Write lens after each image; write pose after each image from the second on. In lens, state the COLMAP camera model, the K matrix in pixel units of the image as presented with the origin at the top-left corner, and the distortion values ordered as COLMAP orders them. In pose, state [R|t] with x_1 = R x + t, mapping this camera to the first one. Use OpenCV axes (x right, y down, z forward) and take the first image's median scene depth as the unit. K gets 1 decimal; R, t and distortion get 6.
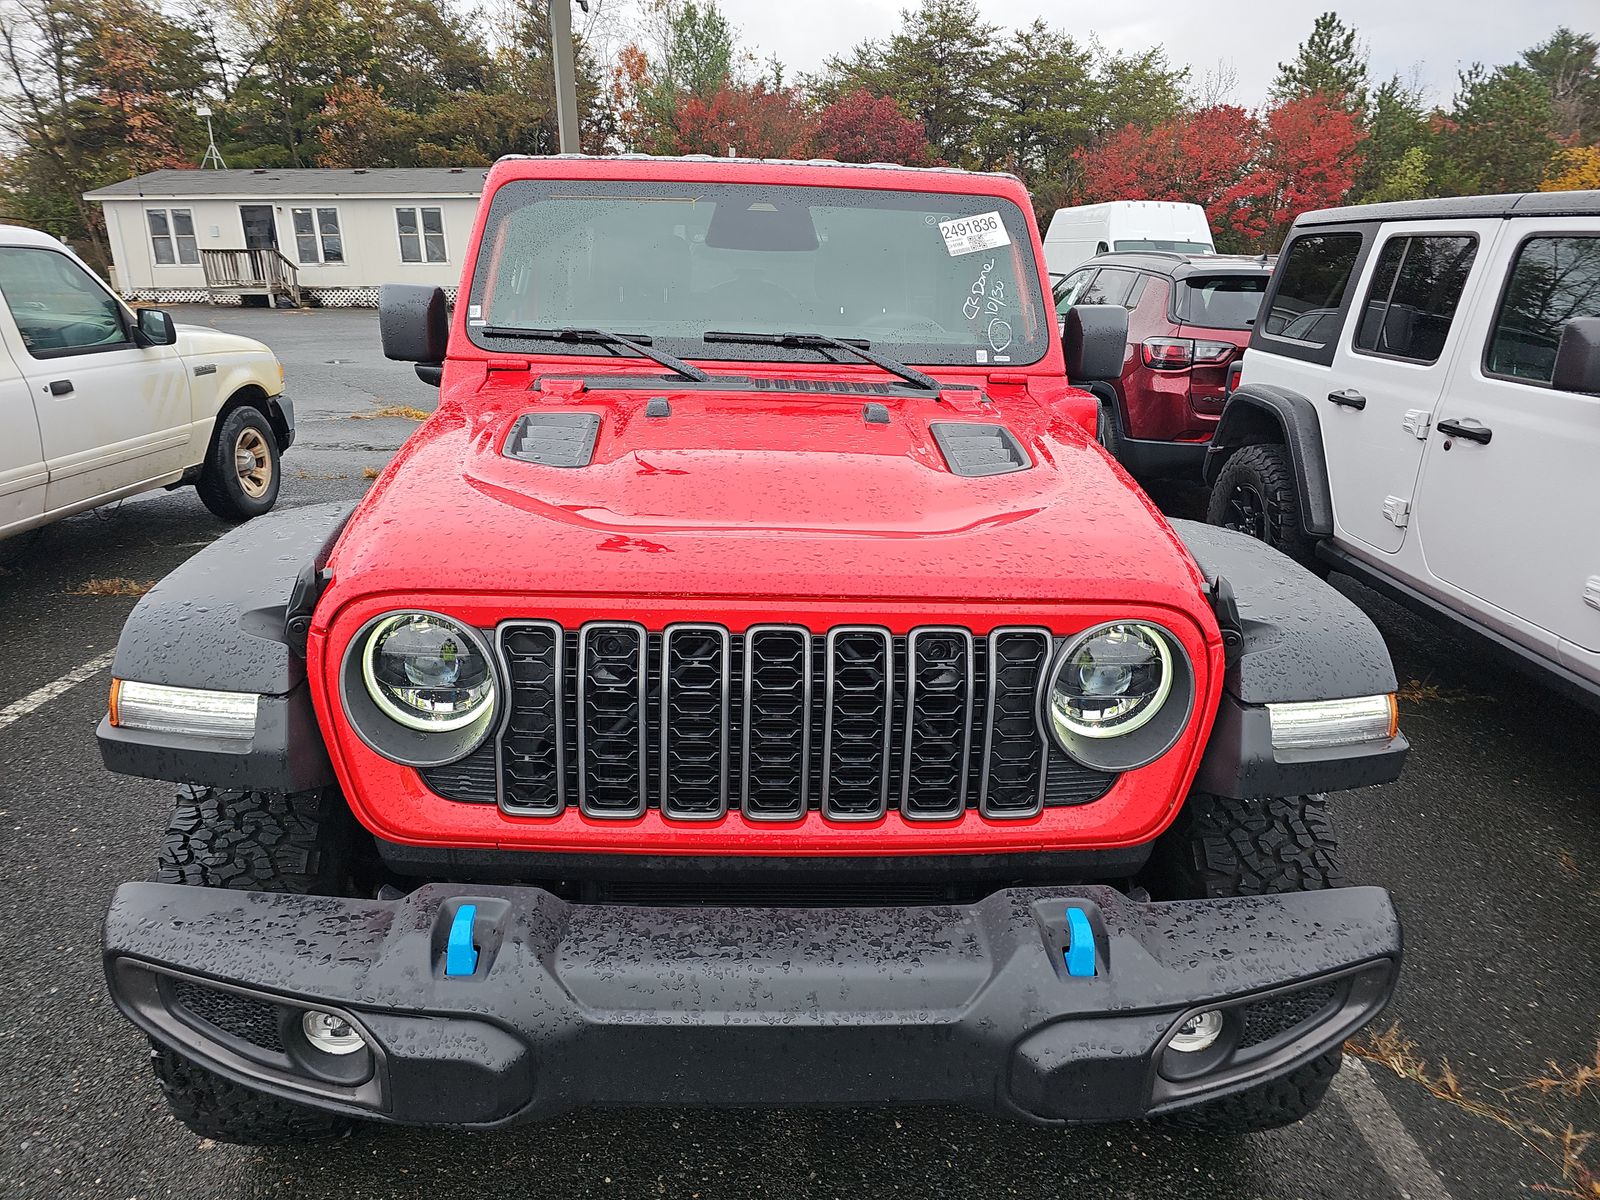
lens RADIAL K [[1139.1, 0, 800.0], [0, 1139.1, 600.0], [0, 0, 1]] dist [0.044840, -0.039081]
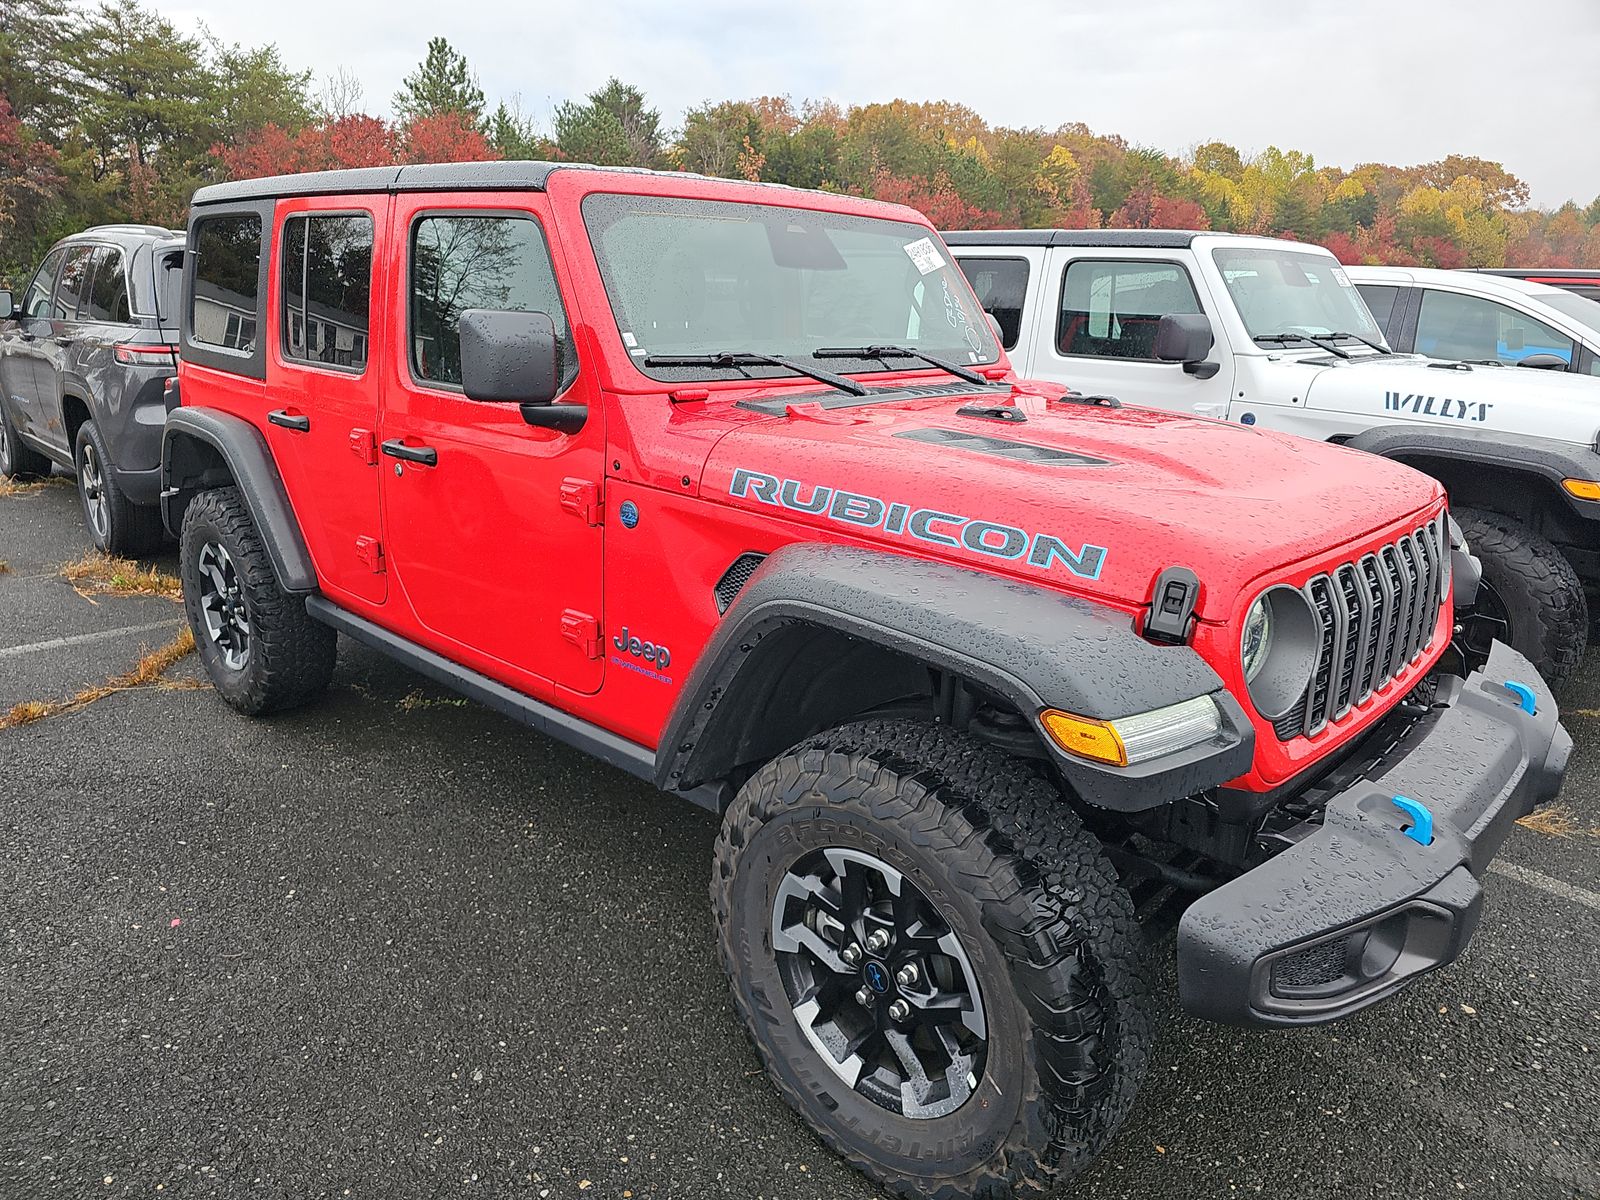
lens RADIAL K [[1139.1, 0, 800.0], [0, 1139.1, 600.0], [0, 0, 1]] dist [0.044840, -0.039081]
pose [[0.682195, -0.203295, 0.702340, -0.166779], [0.206462, 0.975039, 0.081688, -0.019311], [-0.701415, 0.089279, 0.707139, 0.057417]]
